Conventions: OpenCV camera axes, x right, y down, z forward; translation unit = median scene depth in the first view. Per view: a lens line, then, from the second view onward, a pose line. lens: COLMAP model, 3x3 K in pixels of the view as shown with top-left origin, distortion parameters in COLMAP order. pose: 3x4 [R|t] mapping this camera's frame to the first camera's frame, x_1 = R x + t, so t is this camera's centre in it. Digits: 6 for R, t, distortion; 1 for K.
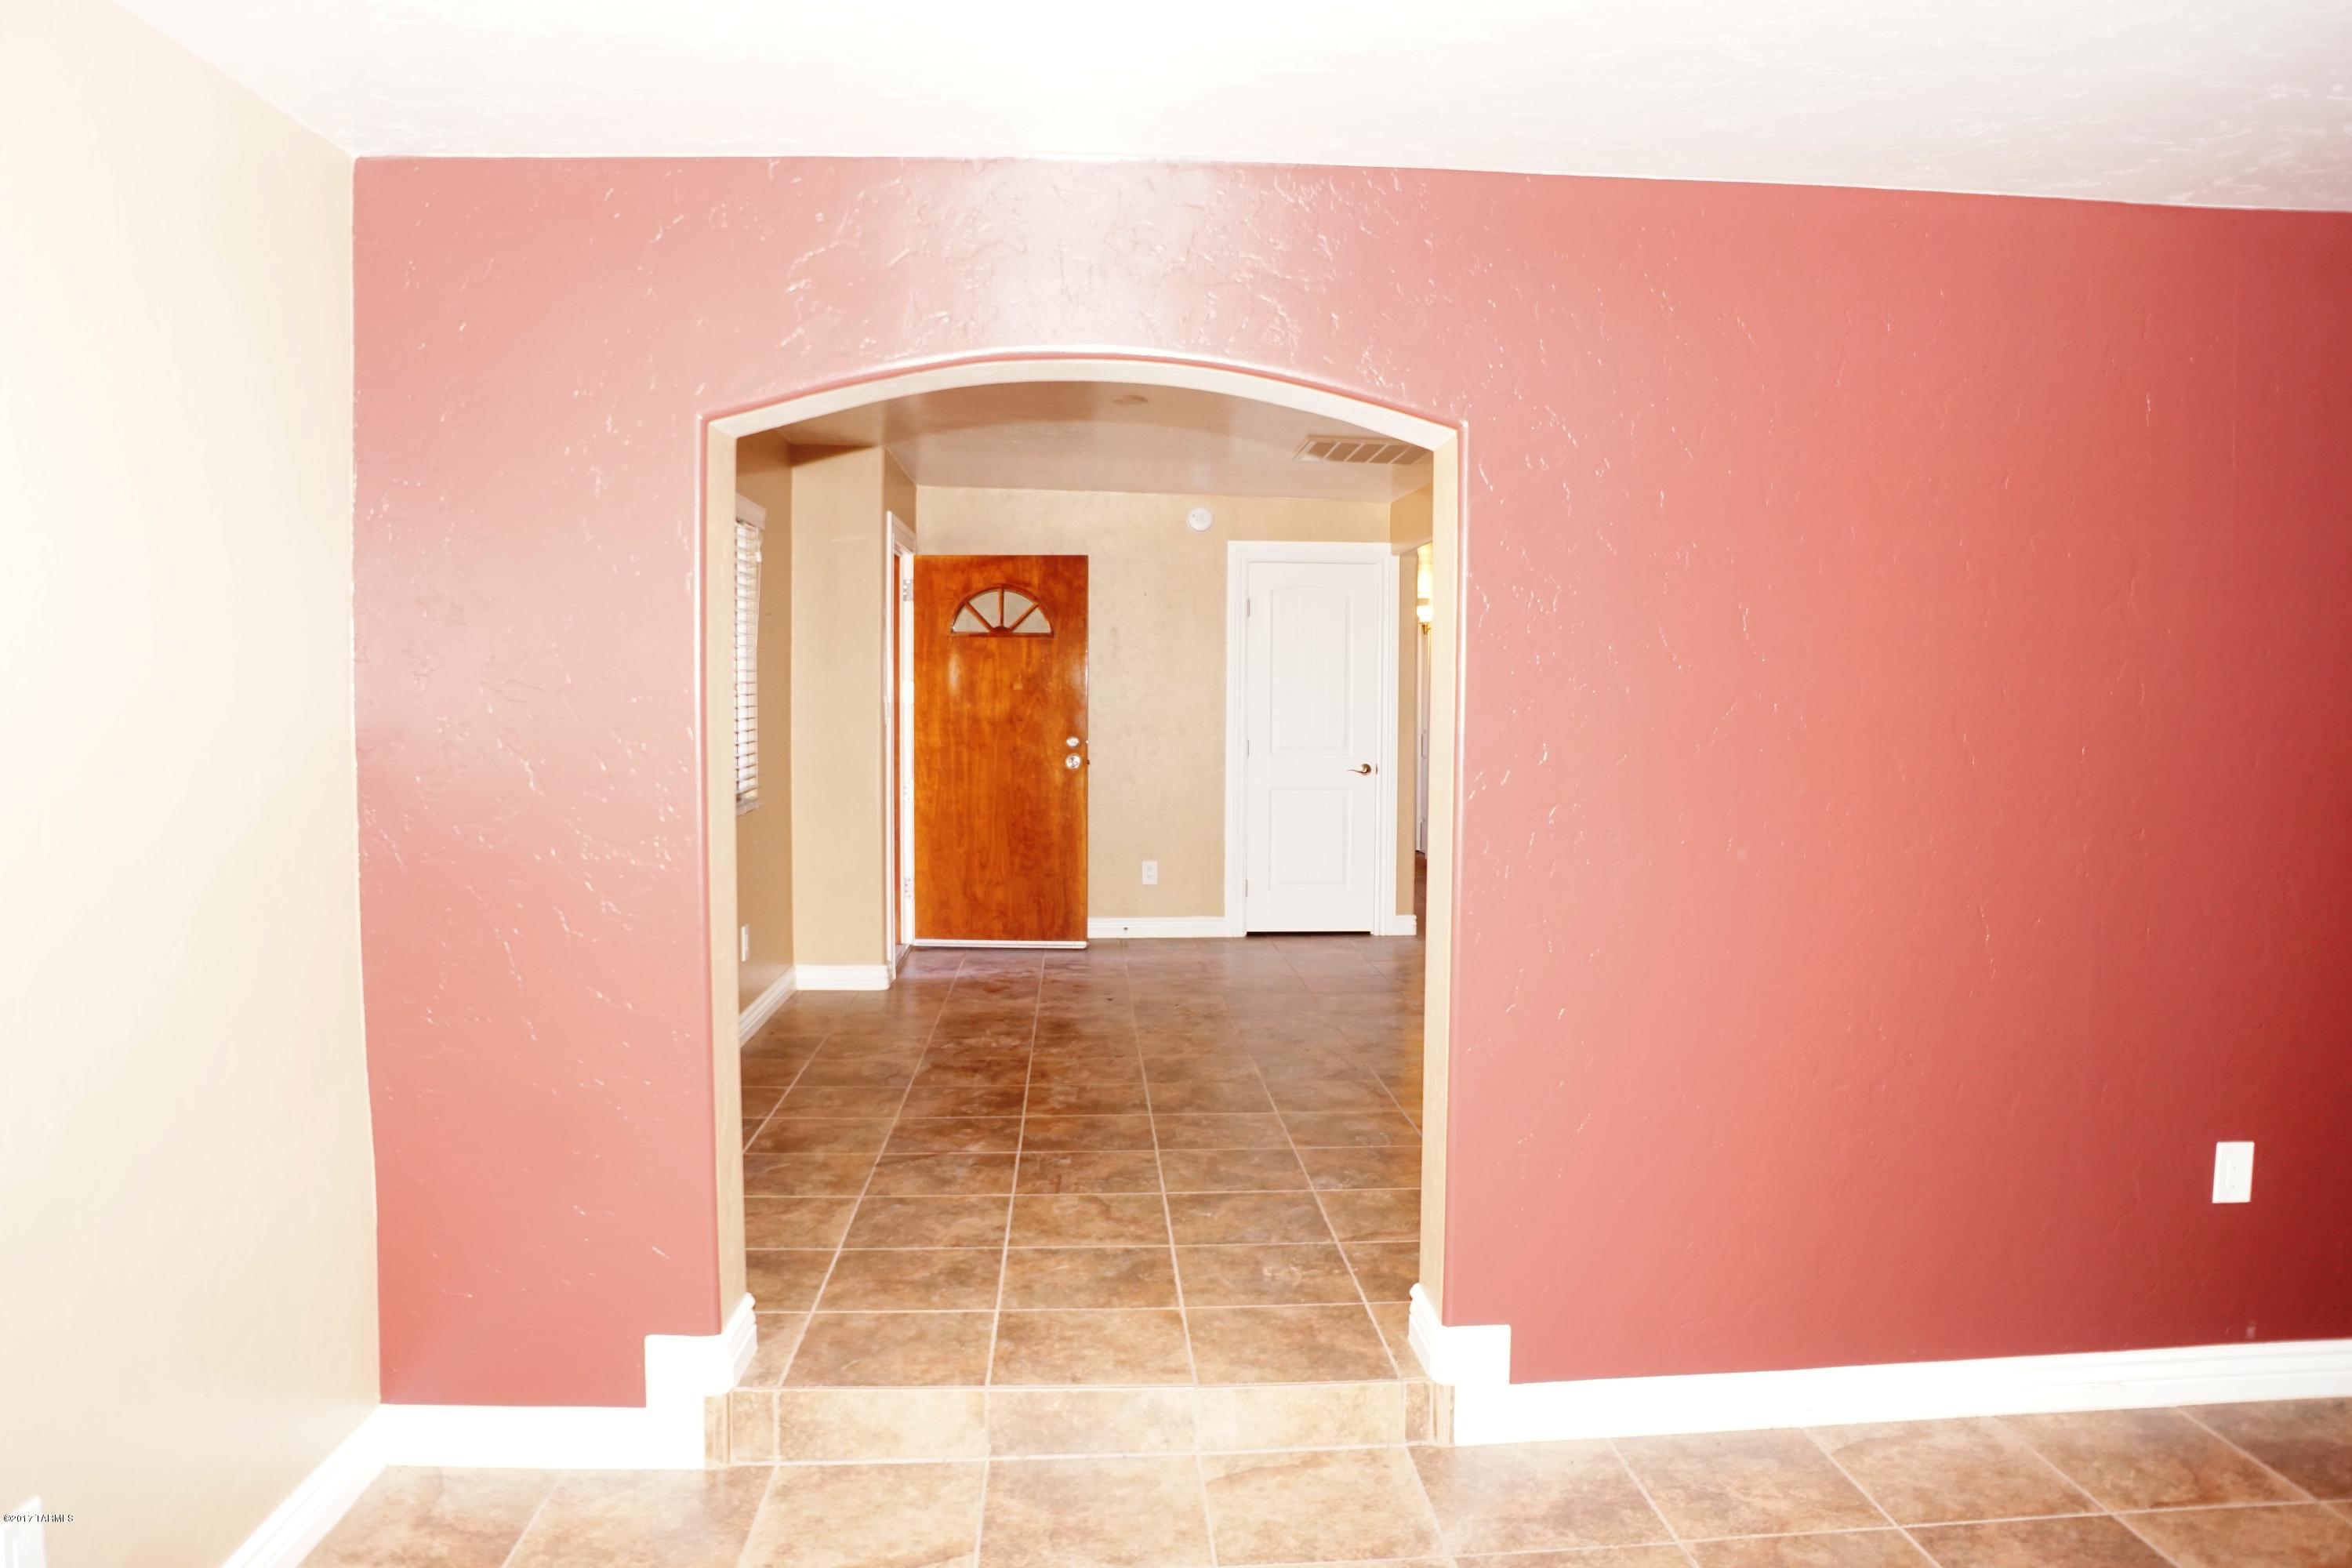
lens RADIAL K [[1595.1, 0, 1176.0], [0, 1595.1, 784.0], [0, 0, 1]] dist [-0.139998, 0.079735]
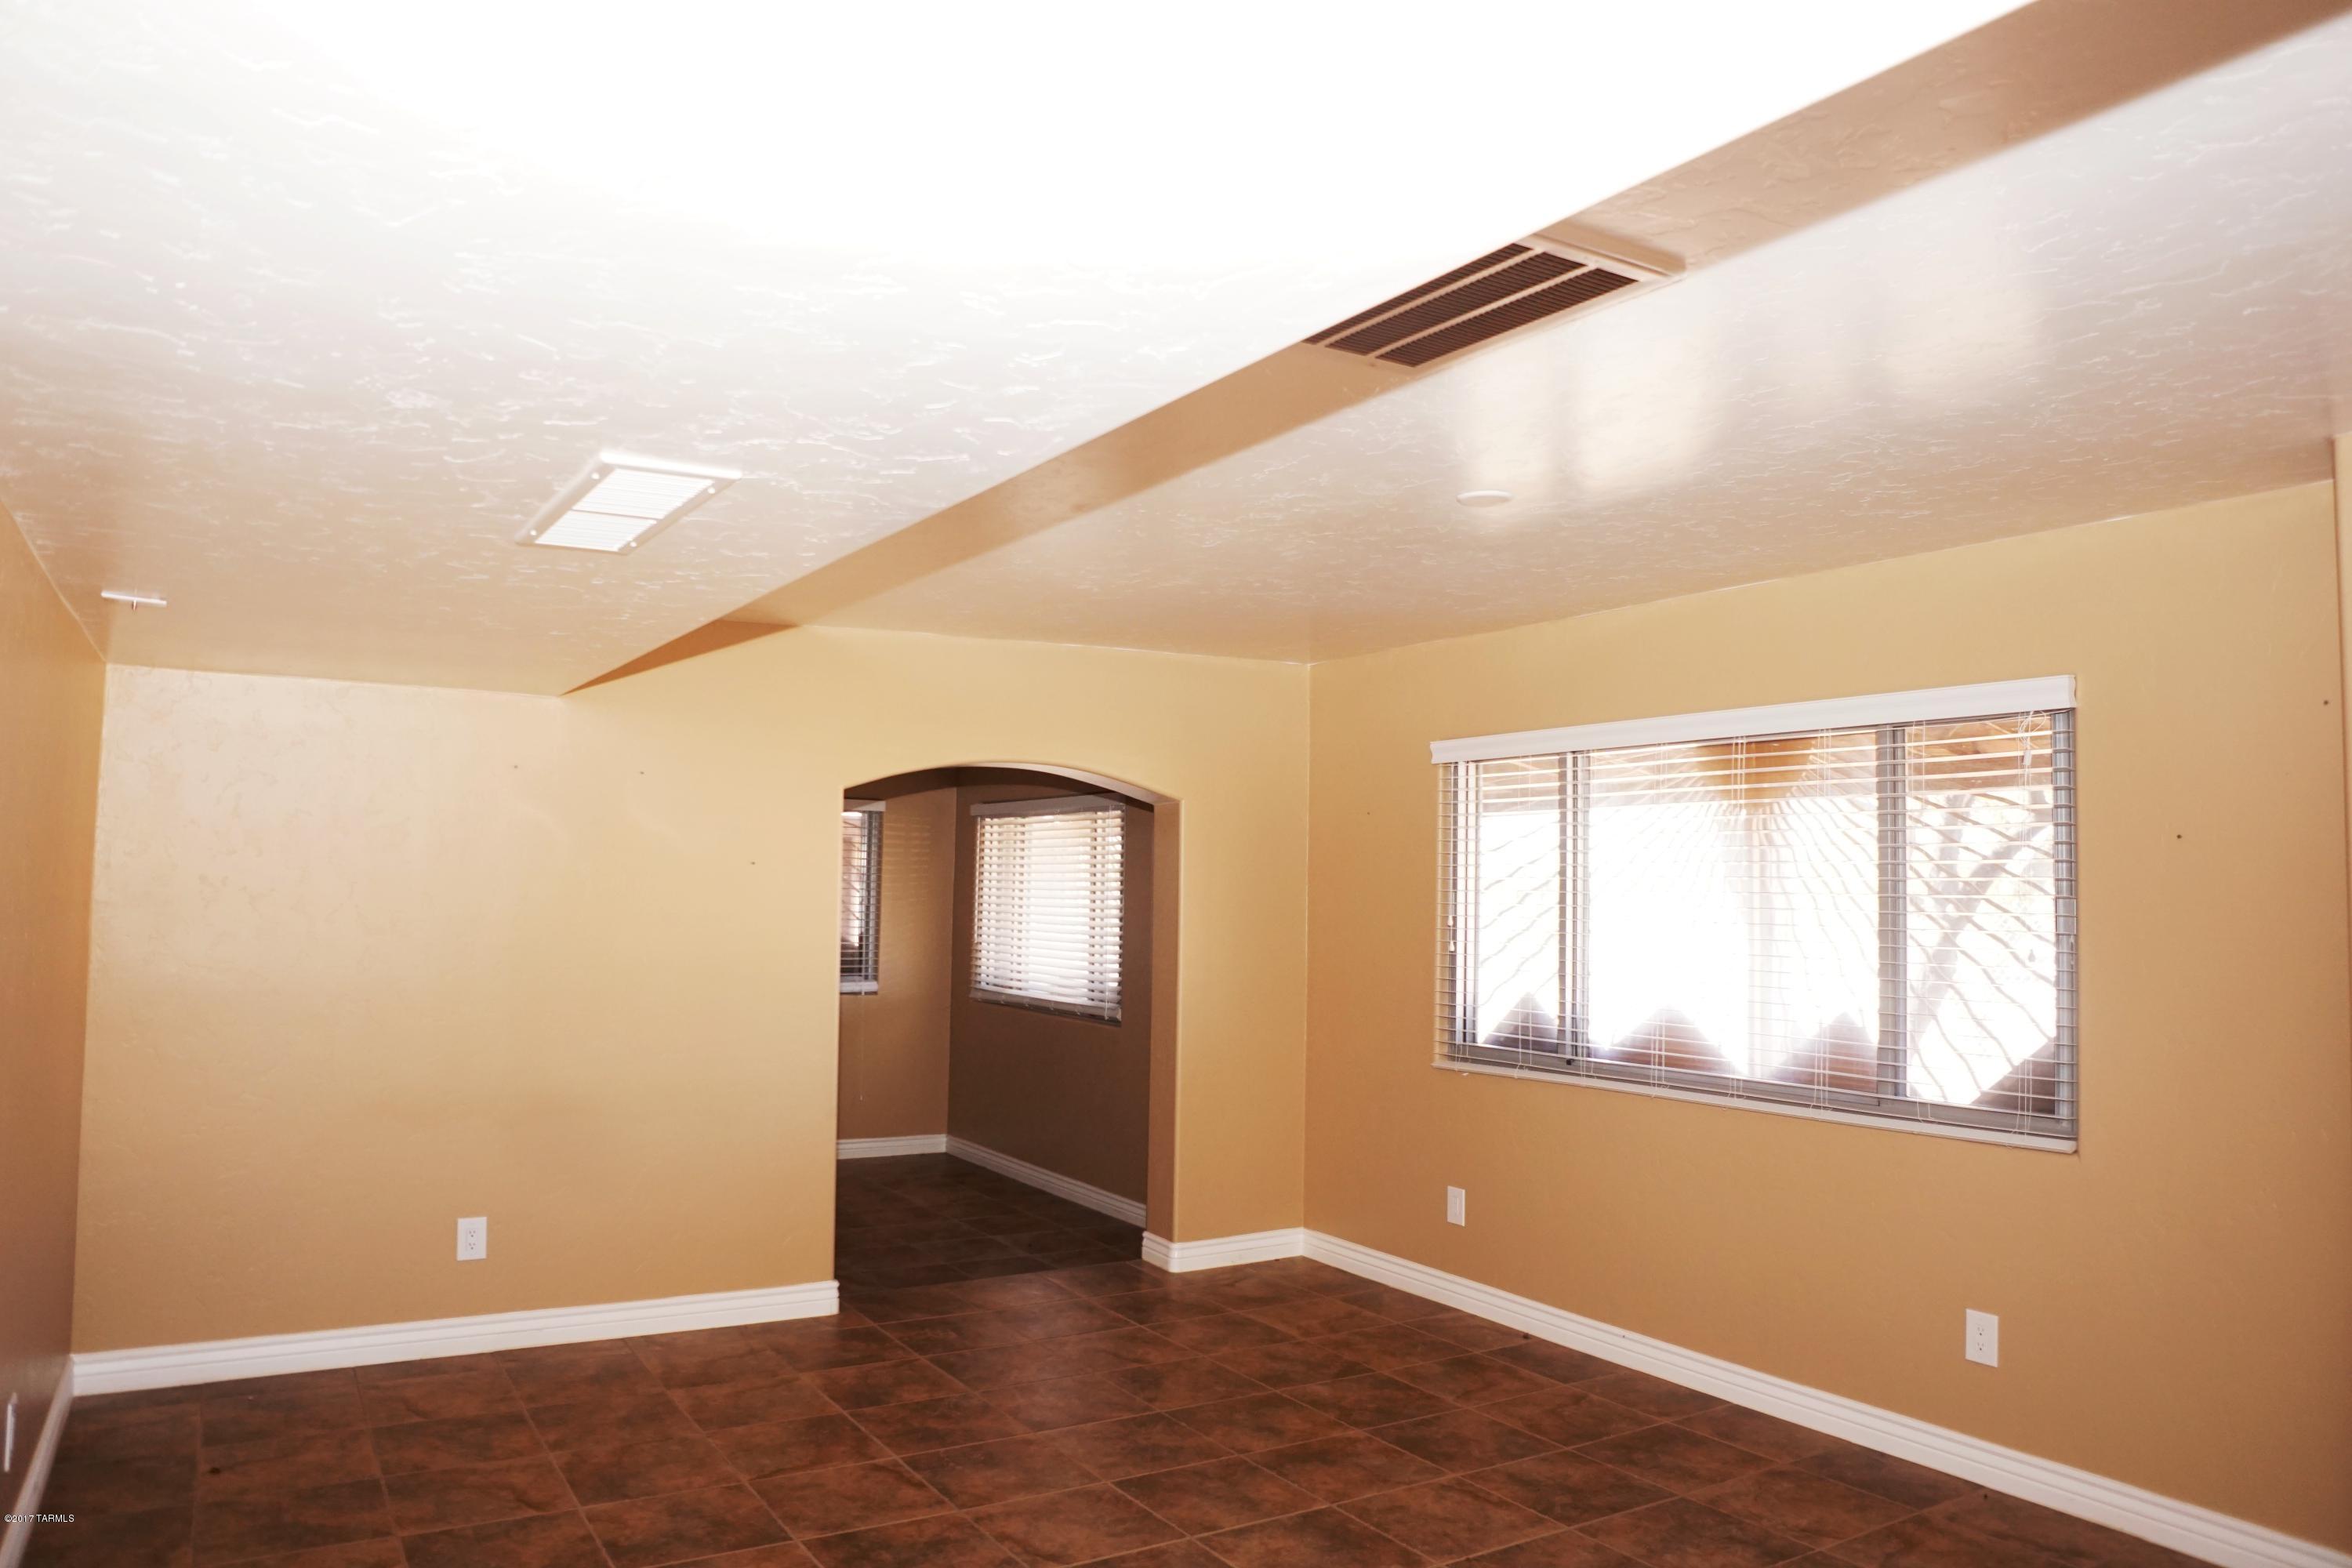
lens RADIAL K [[1595.1, 0, 1176.0], [0, 1595.1, 784.0], [0, 0, 1]] dist [-0.139998, 0.079735]
pose [[-0.882283, -0.047611, -0.468305, 0.497748], [-0.045544, 0.998838, -0.015744, -0.156674], [0.468510, 0.007438, -0.883427, 2.047719]]
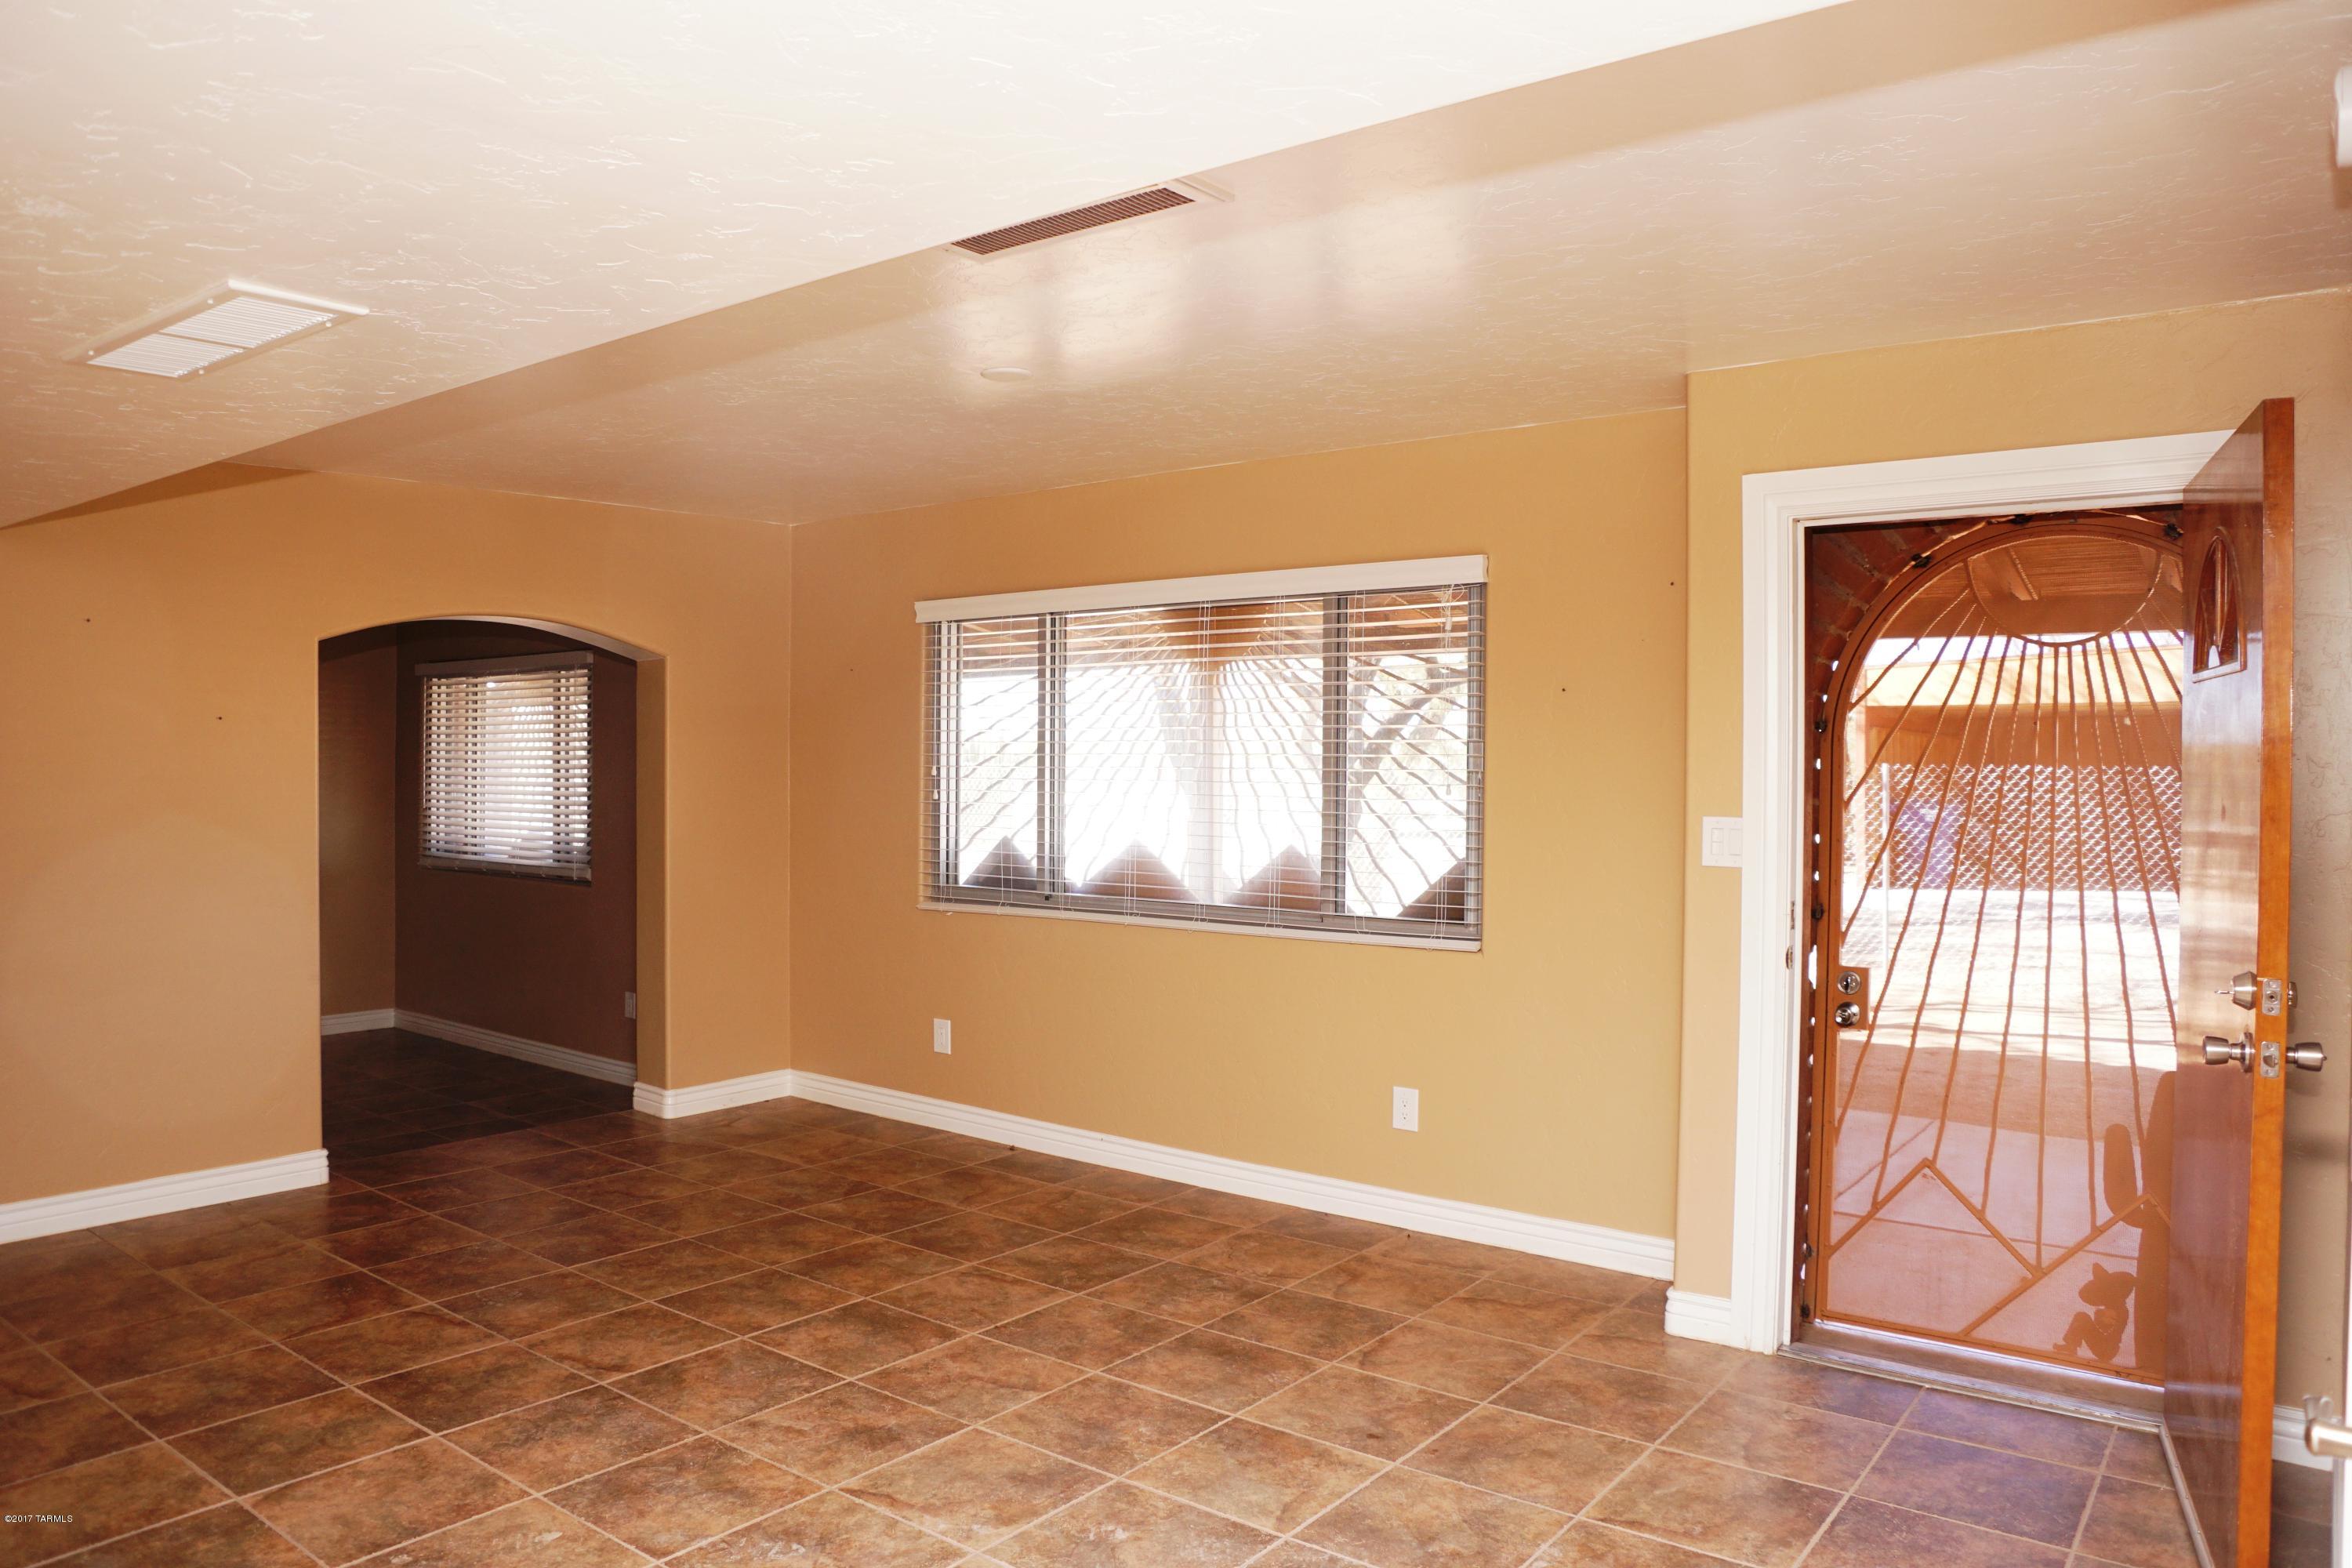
lens RADIAL K [[1595.1, 0, 1176.0], [0, 1595.1, 784.0], [0, 0, 1]] dist [-0.139998, 0.079735]
pose [[-0.656376, 0.001773, -0.754432, 0.598290], [-0.051410, 0.997568, 0.047072, -0.139535], [0.752680, 0.069682, -0.654688, 2.074929]]
